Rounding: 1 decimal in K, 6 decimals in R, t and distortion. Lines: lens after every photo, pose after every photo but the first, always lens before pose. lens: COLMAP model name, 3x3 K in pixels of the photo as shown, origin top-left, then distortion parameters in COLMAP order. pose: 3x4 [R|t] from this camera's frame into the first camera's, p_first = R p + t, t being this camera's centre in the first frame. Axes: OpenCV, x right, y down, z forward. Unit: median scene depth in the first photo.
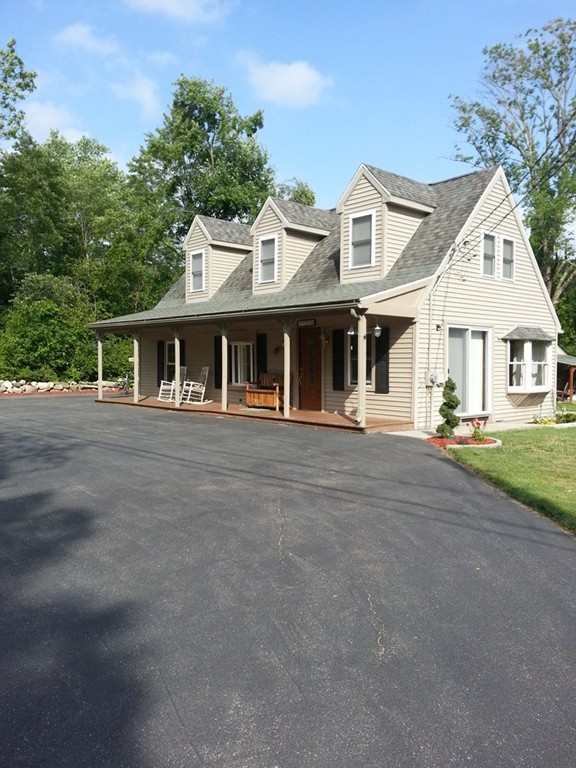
lens RADIAL K [[622.6, 0, 291.2], [0, 622.6, 379.8], [0, 0, 1]] dist [0.106143, -0.172449]
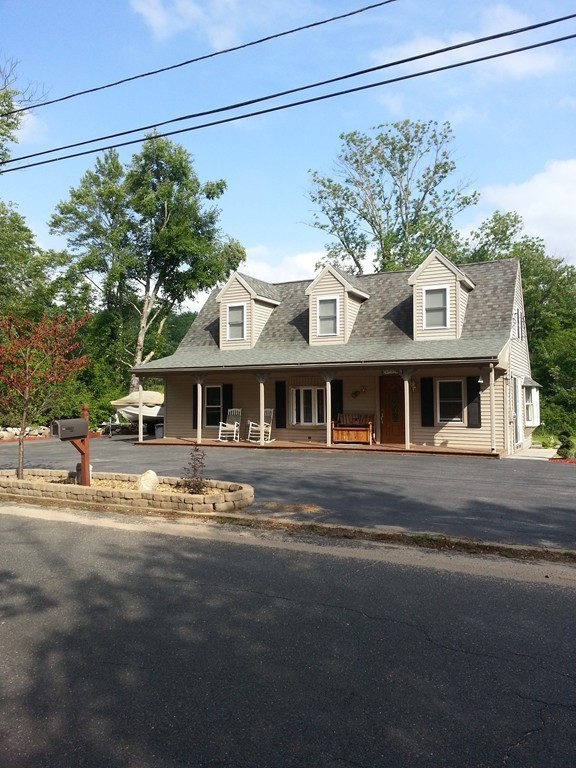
lens RADIAL K [[621.0, 0, 288.0], [0, 621.0, 384.0], [0, 0, 1]] dist [0.105091, 0.001324]
pose [[0.932944, 0.004222, 0.359996, -0.632898], [0.017372, 0.998239, -0.056728, -0.001941], [-0.359602, 0.059178, 0.931227, -0.062633]]
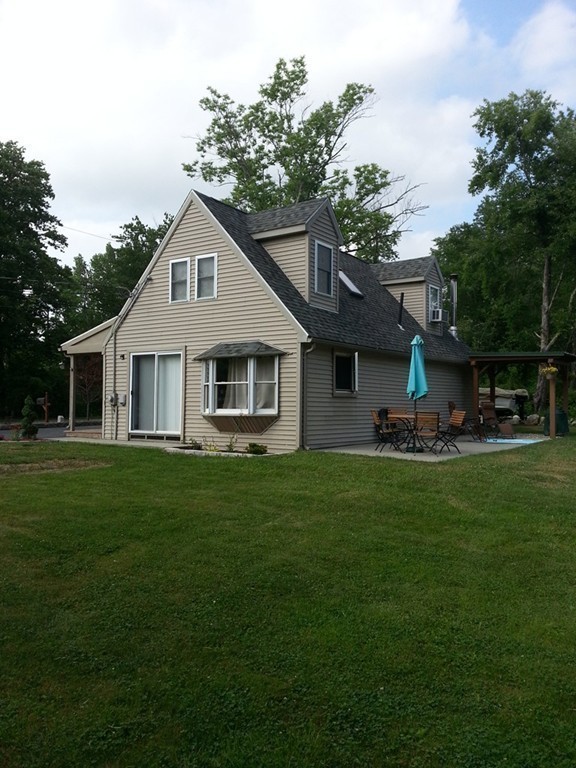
lens RADIAL K [[622.6, 0, 291.2], [0, 622.6, 379.8], [0, 0, 1]] dist [0.106143, -0.172449]
pose [[0.224041, -0.034742, -0.973960, 1.116013], [-0.023182, 0.998892, -0.040964, 0.002238], [0.974304, 0.031756, 0.222987, 0.784230]]
